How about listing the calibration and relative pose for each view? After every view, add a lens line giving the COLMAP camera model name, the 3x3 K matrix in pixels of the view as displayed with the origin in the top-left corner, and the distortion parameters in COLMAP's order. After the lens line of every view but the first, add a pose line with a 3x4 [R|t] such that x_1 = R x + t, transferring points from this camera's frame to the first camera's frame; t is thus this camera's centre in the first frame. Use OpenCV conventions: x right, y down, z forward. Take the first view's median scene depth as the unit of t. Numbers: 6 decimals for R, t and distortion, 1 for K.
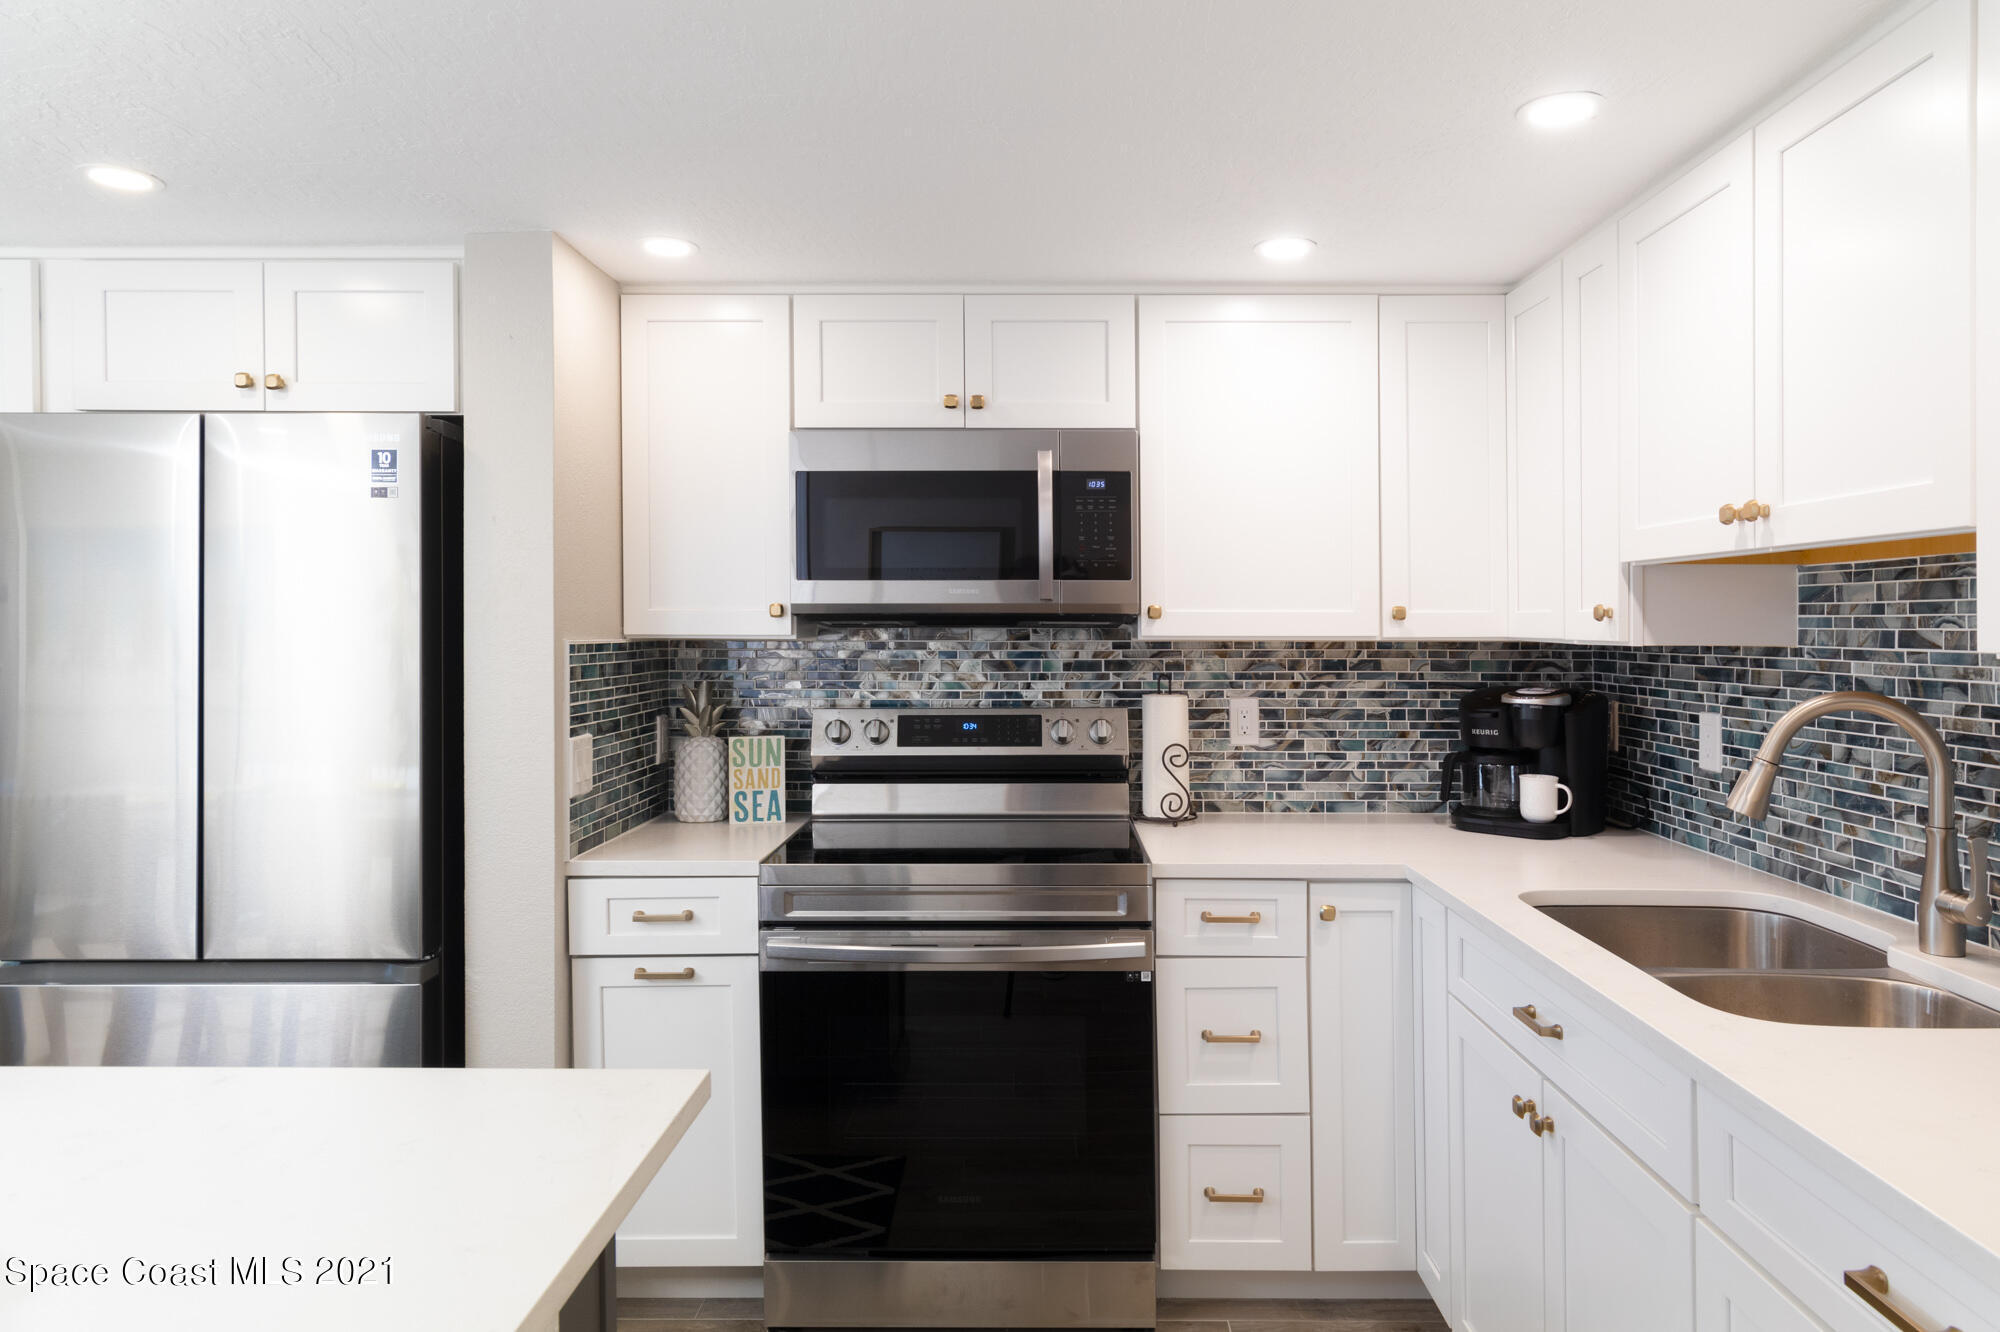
lens RADIAL K [[1225.4, 0, 1003.4], [0, 1225.4, 656.5], [0, 0, 1]] dist [0.000230, 0.001409]
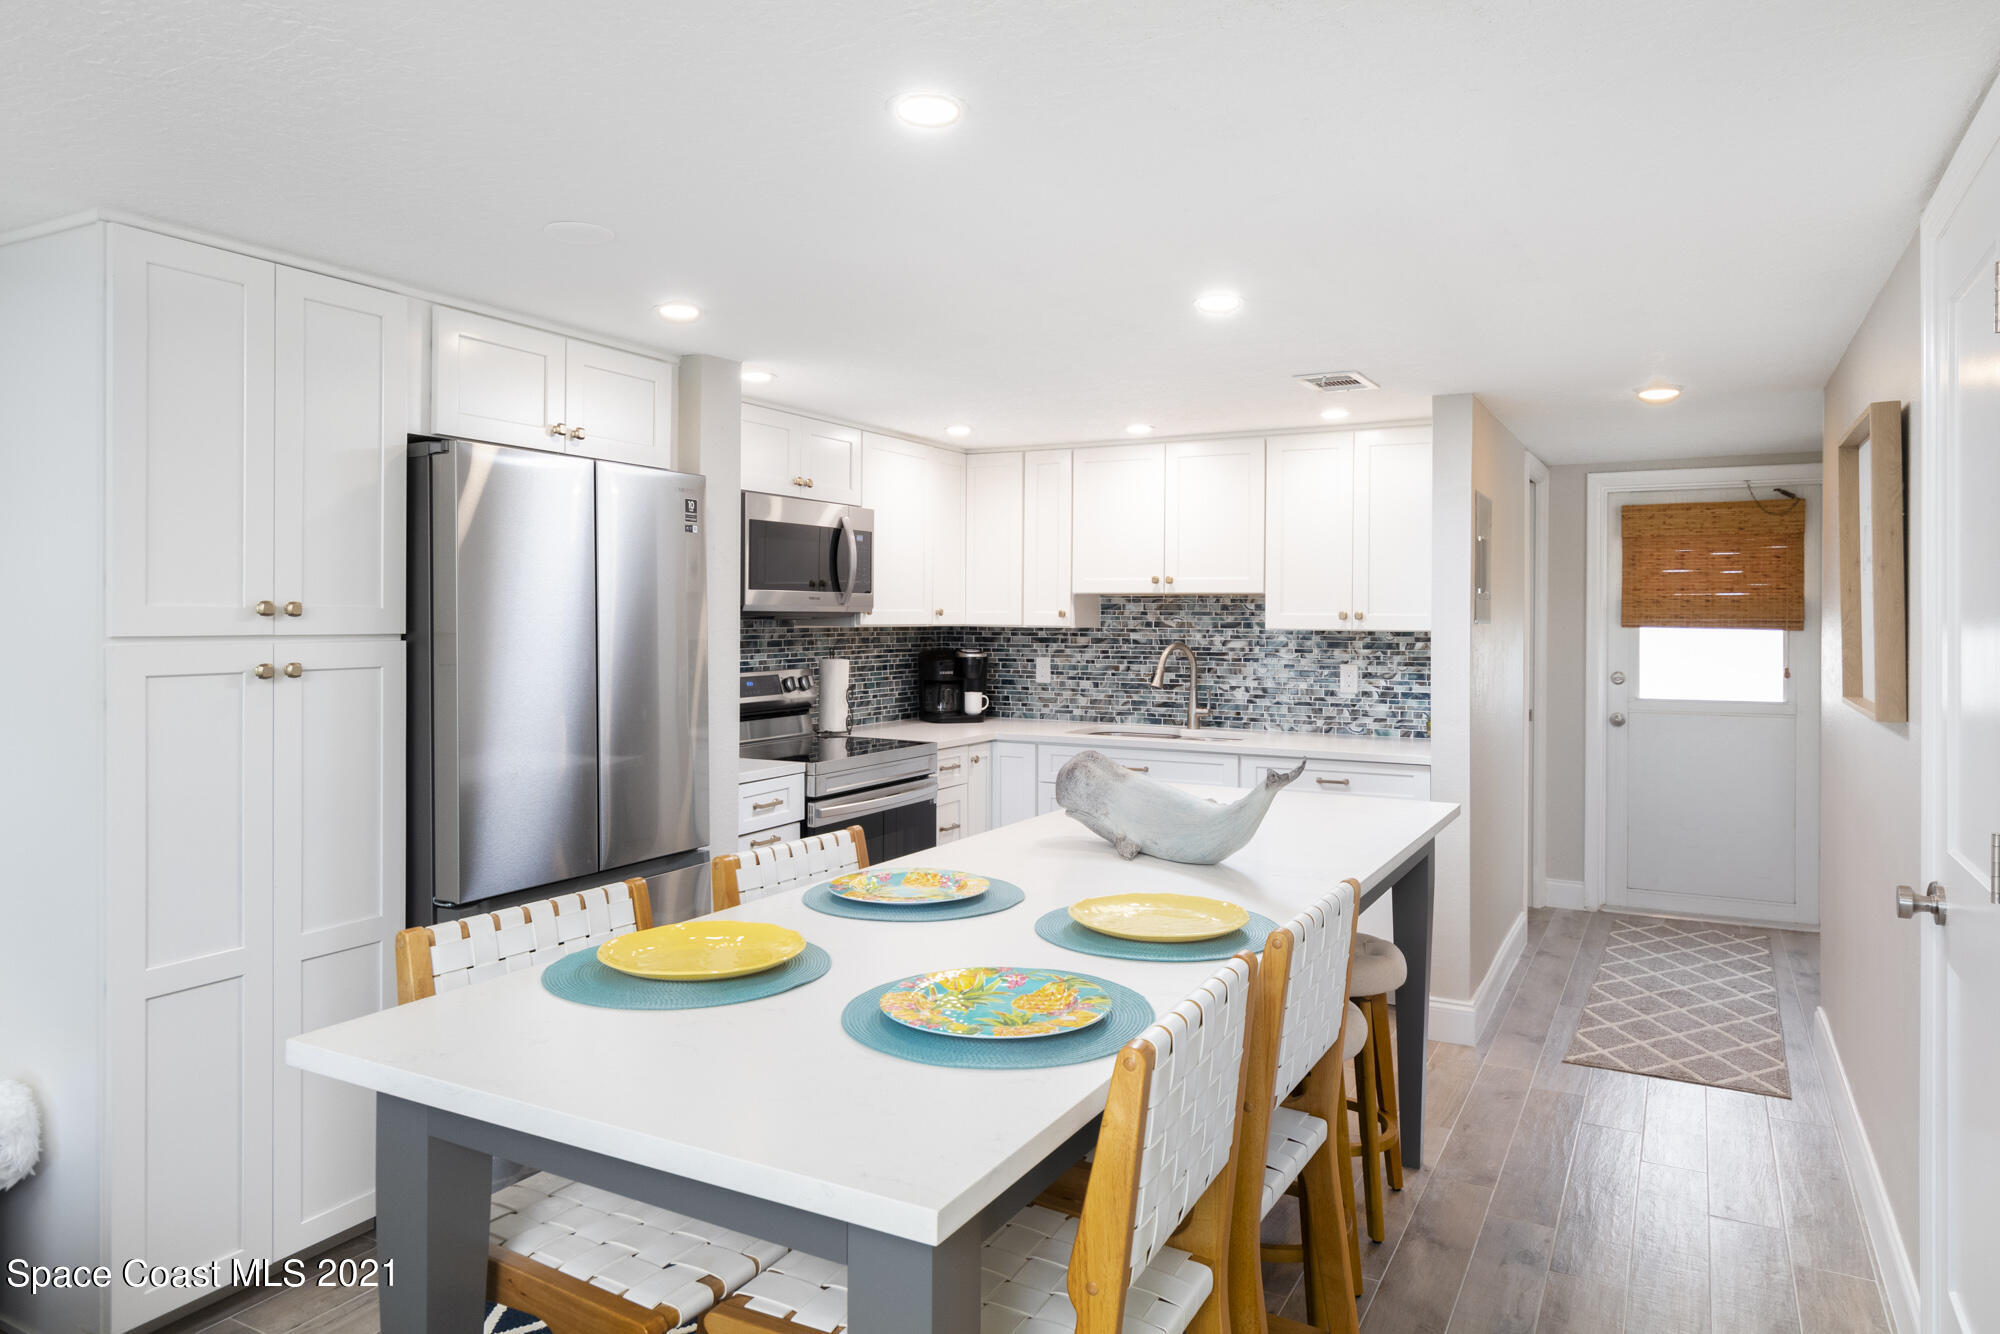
lens RADIAL K [[1225.4, 0, 1001.5], [0, 1225.4, 652.1], [0, 0, 1]] dist [0.000230, 0.001409]
pose [[0.477719, -0.024553, 0.878169, -1.463799], [0.017388, 0.999678, 0.018491, -0.006955], [-0.878340, 0.006436, 0.477992, -0.016926]]
